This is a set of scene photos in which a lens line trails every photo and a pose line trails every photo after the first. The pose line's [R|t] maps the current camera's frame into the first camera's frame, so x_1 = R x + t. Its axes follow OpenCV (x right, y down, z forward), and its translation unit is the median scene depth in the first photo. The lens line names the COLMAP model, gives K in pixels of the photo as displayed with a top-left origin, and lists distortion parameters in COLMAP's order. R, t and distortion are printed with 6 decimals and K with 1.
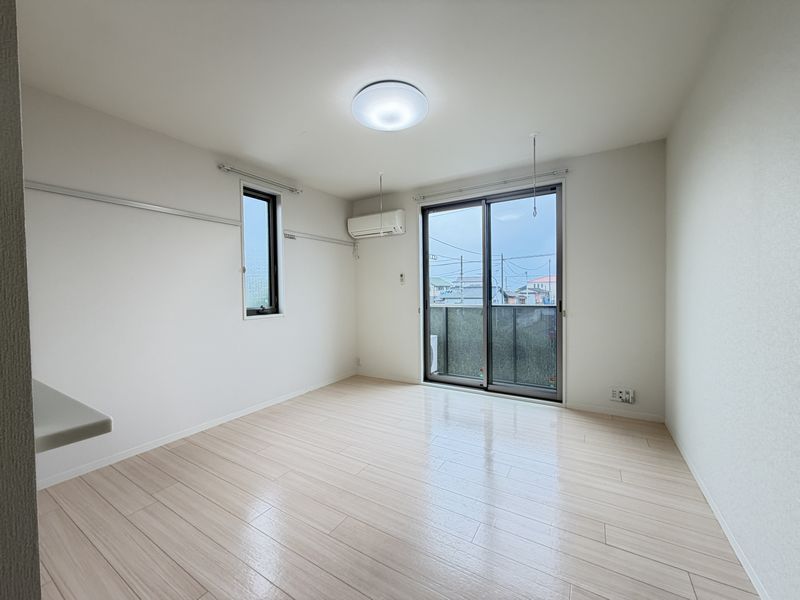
lens RADIAL K [[317.4, 0, 399.5], [0, 317.4, 296.6], [0, 0, 1]] dist [0.001431, 0.000050]
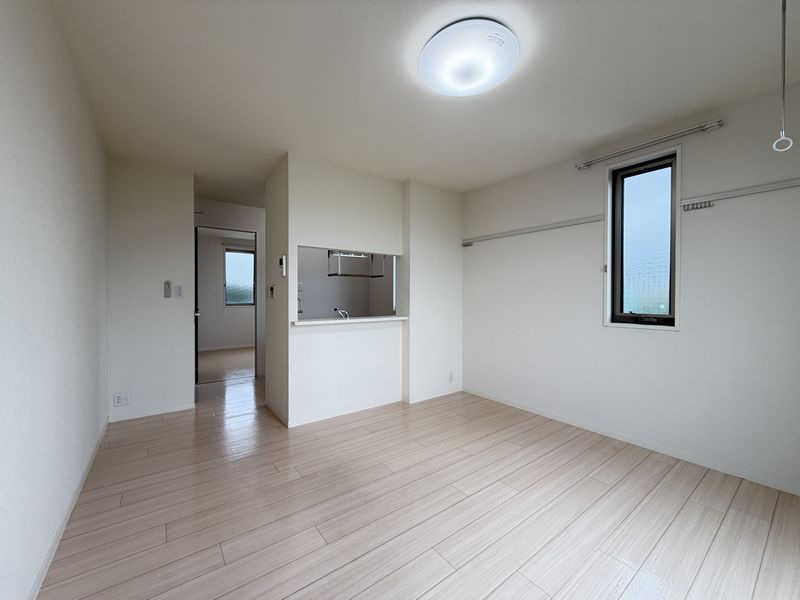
lens RADIAL K [[317.4, 0, 395.4], [0, 317.4, 298.4], [0, 0, 1]] dist [0.001431, 0.000050]
pose [[-0.376431, 0.011683, -0.926371, 0.433049], [-0.016770, 0.999671, 0.019422, -0.007443], [0.926293, 0.022846, -0.376111, 0.642031]]
